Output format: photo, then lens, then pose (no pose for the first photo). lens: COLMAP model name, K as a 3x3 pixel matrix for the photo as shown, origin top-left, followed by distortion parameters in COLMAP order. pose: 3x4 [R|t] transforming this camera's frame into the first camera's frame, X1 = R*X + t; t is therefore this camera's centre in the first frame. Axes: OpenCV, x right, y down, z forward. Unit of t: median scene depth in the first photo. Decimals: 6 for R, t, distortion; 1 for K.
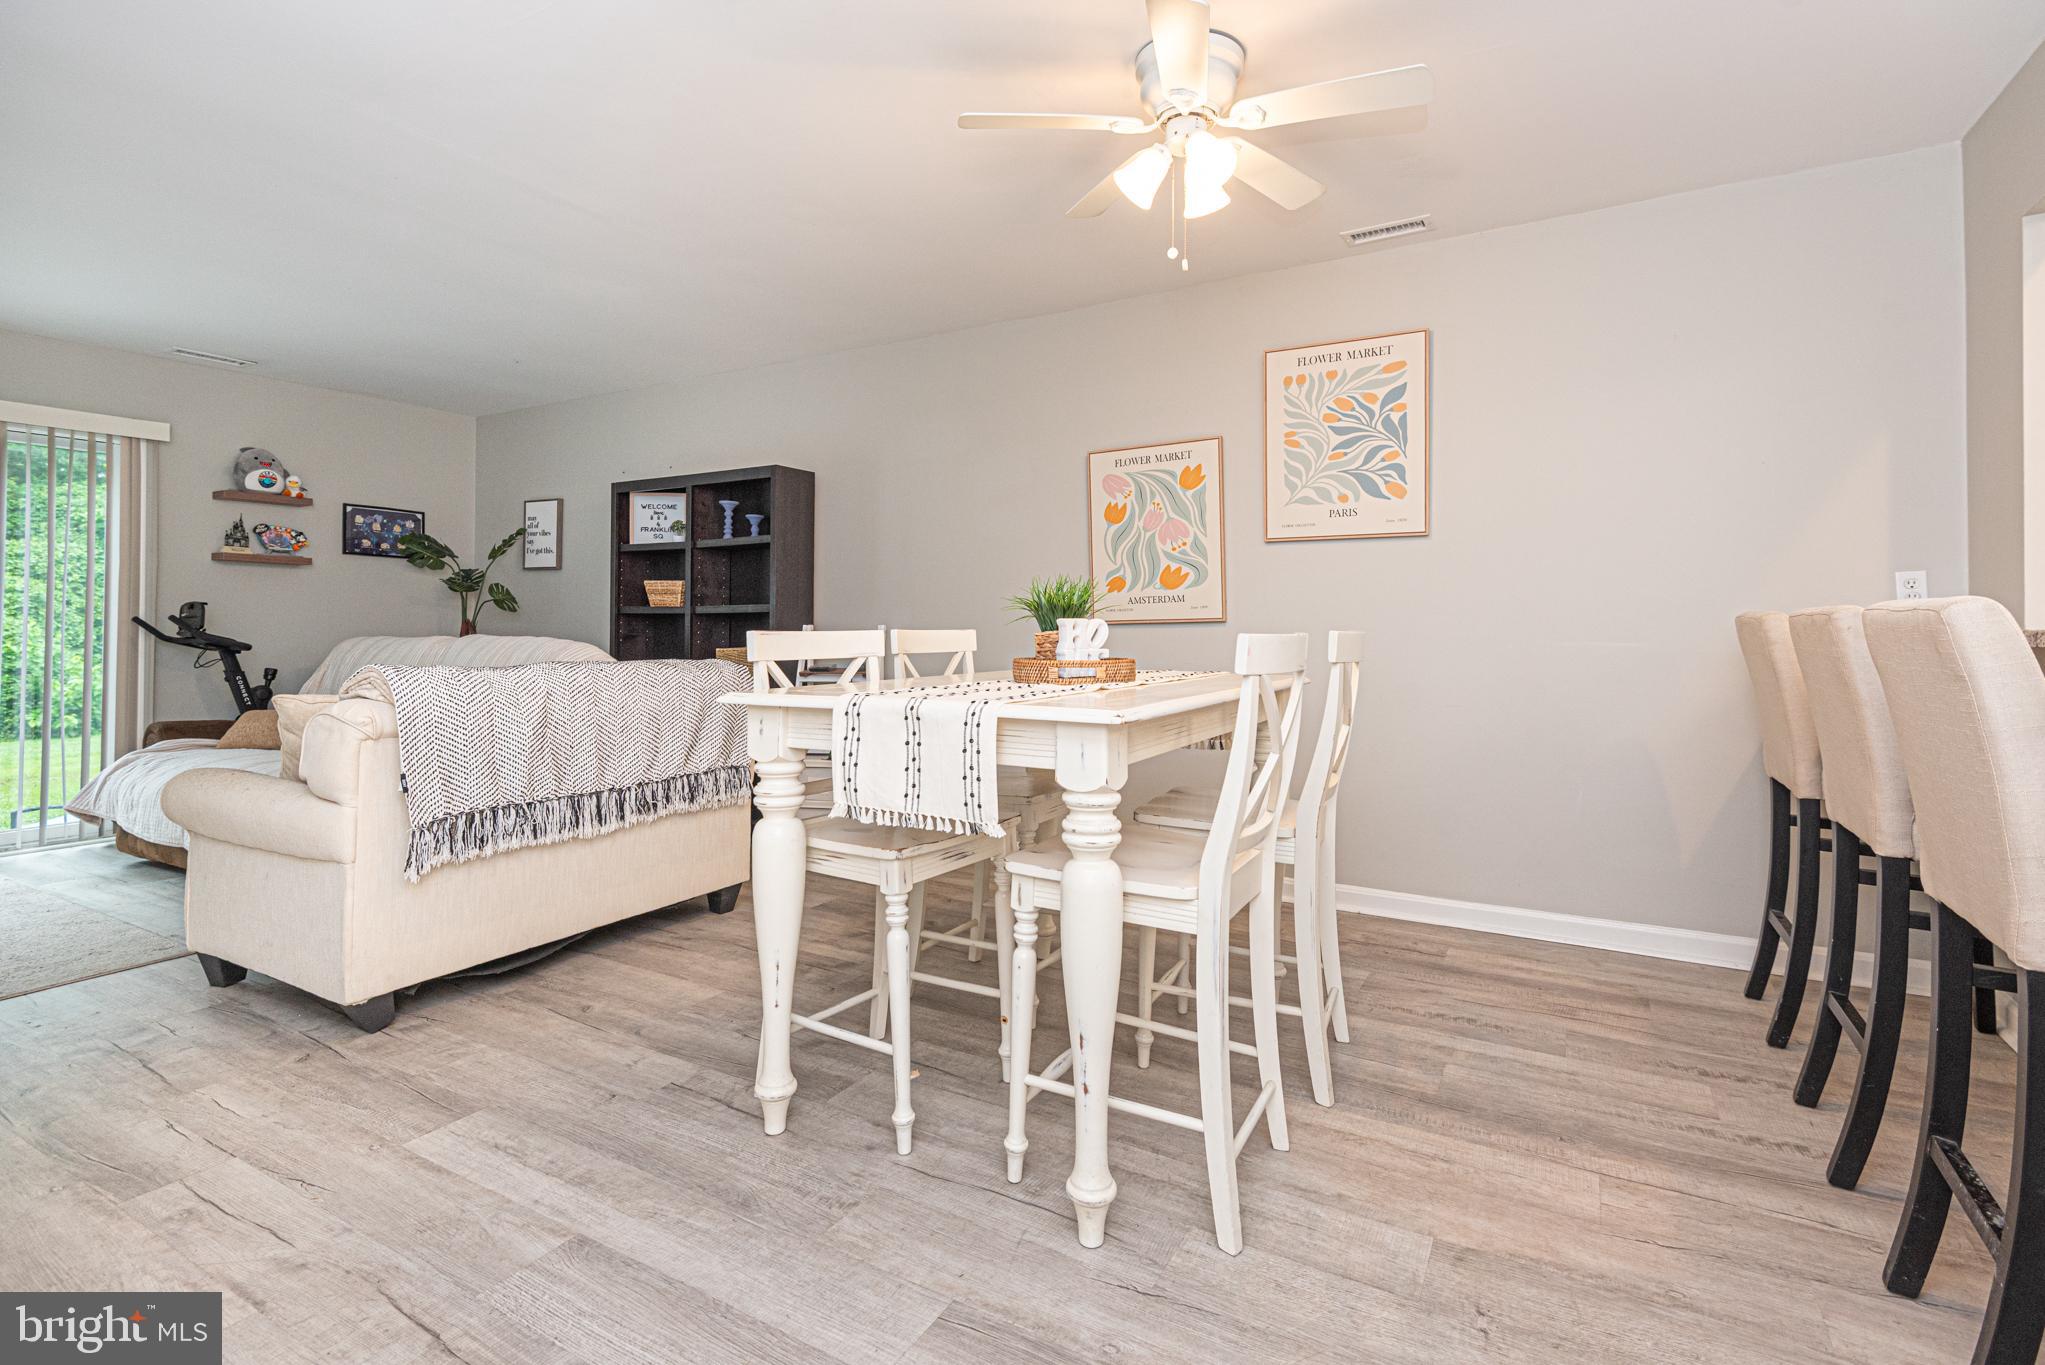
lens RADIAL K [[968.8, 0, 1015.3], [0, 968.8, 601.2], [0, 0, 1]] dist [0.030818, -0.014832]
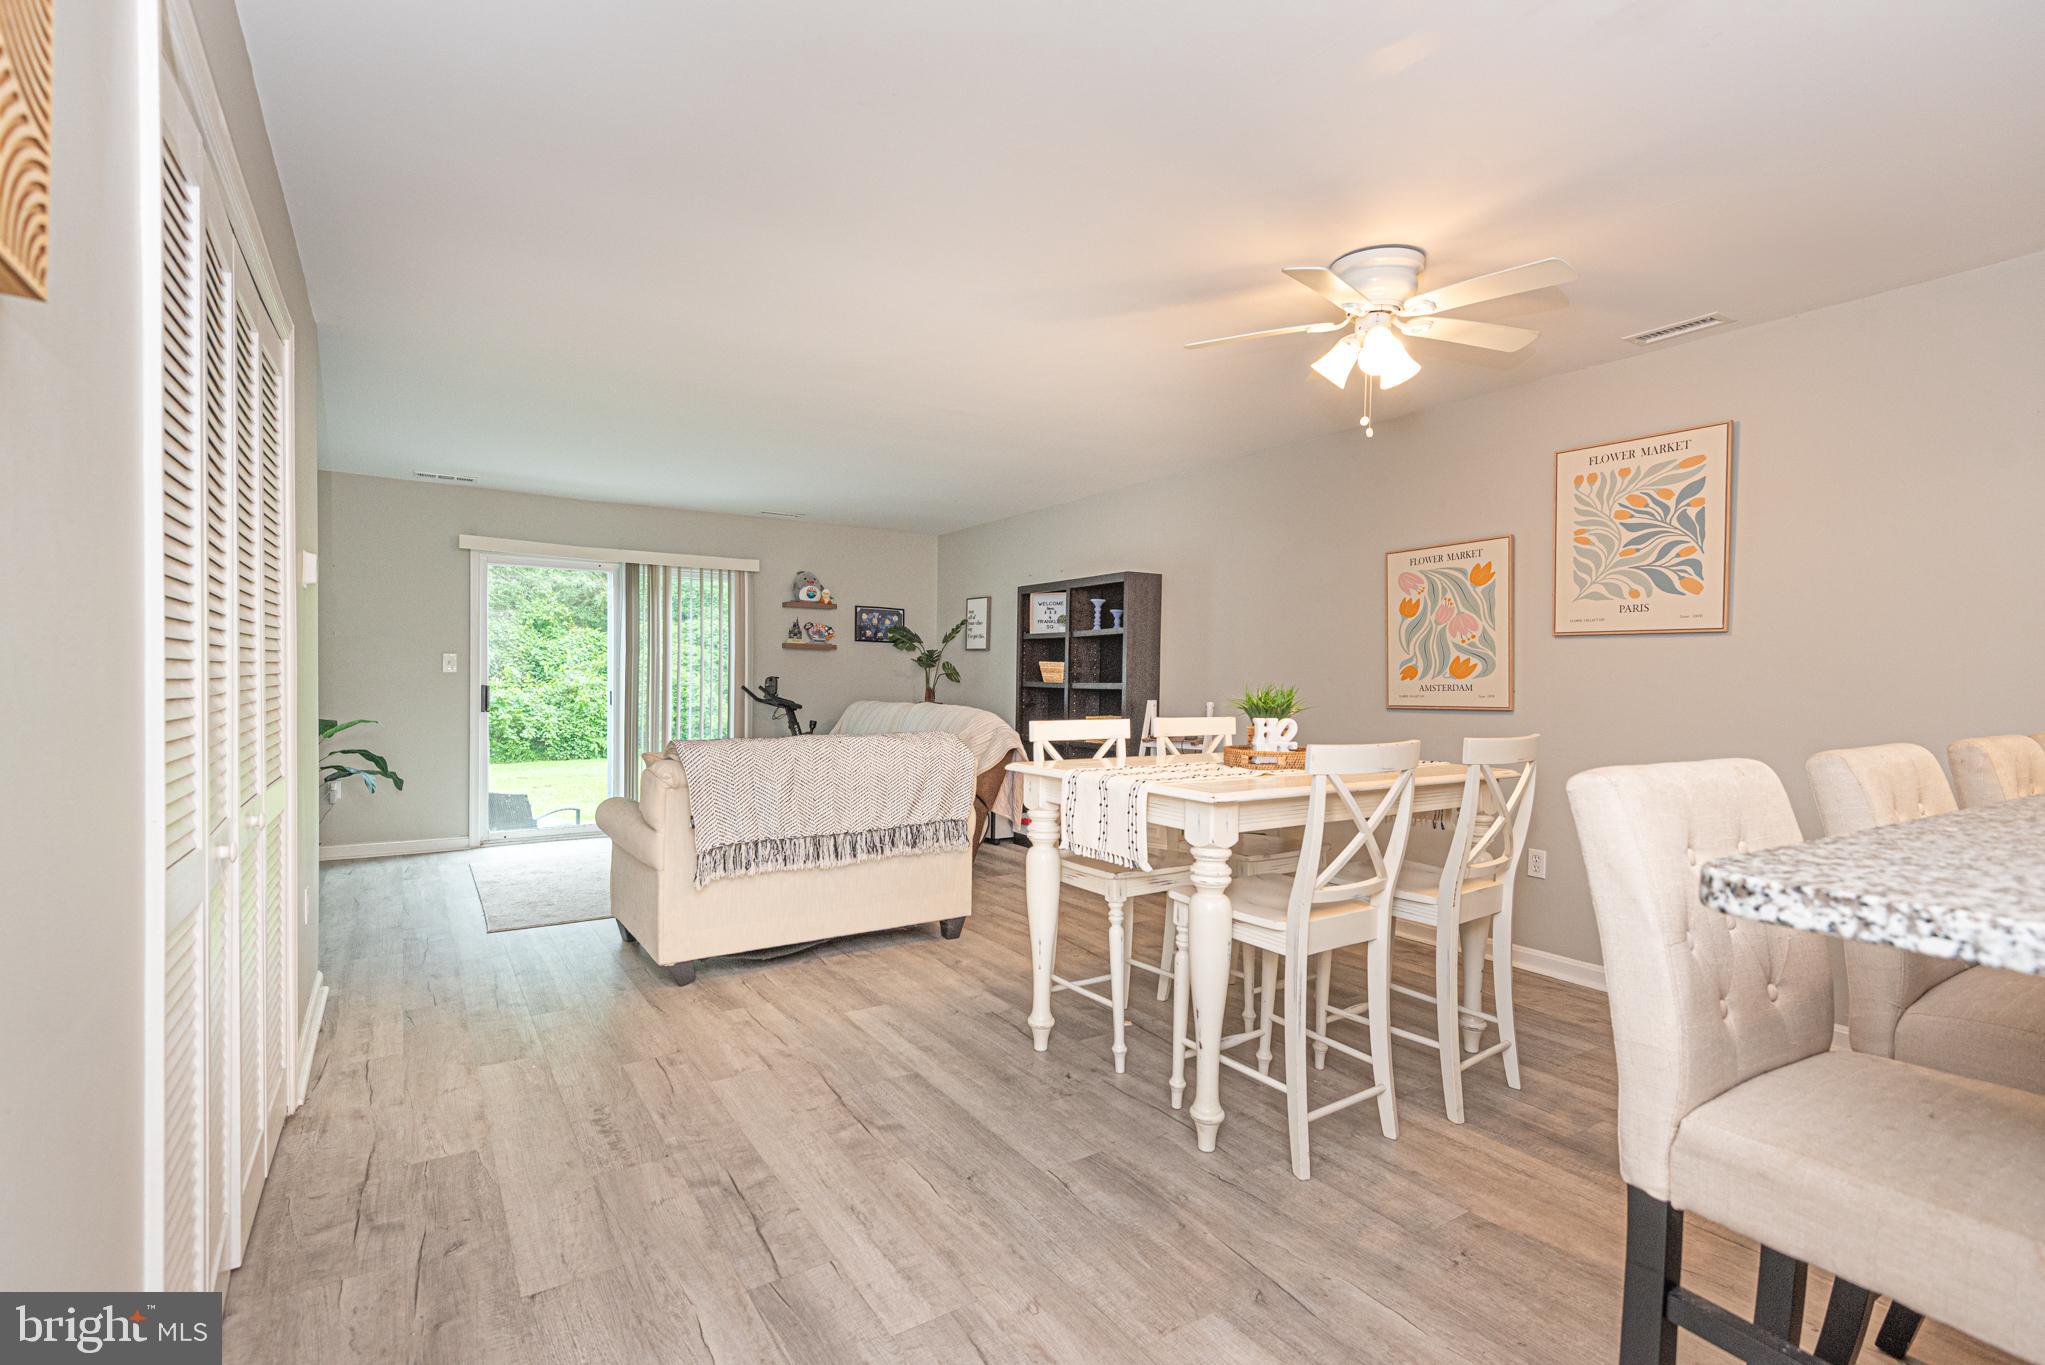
lens RADIAL K [[941.5, 0, 1009.7], [0, 941.5, 675.6], [0, 0, 1]] dist [0.048698, -0.026709]
pose [[0.890614, 0.010416, -0.454641, 0.211064], [0.000652, 0.999707, 0.024182, -0.045033], [0.454760, -0.021833, 0.890346, -0.186527]]
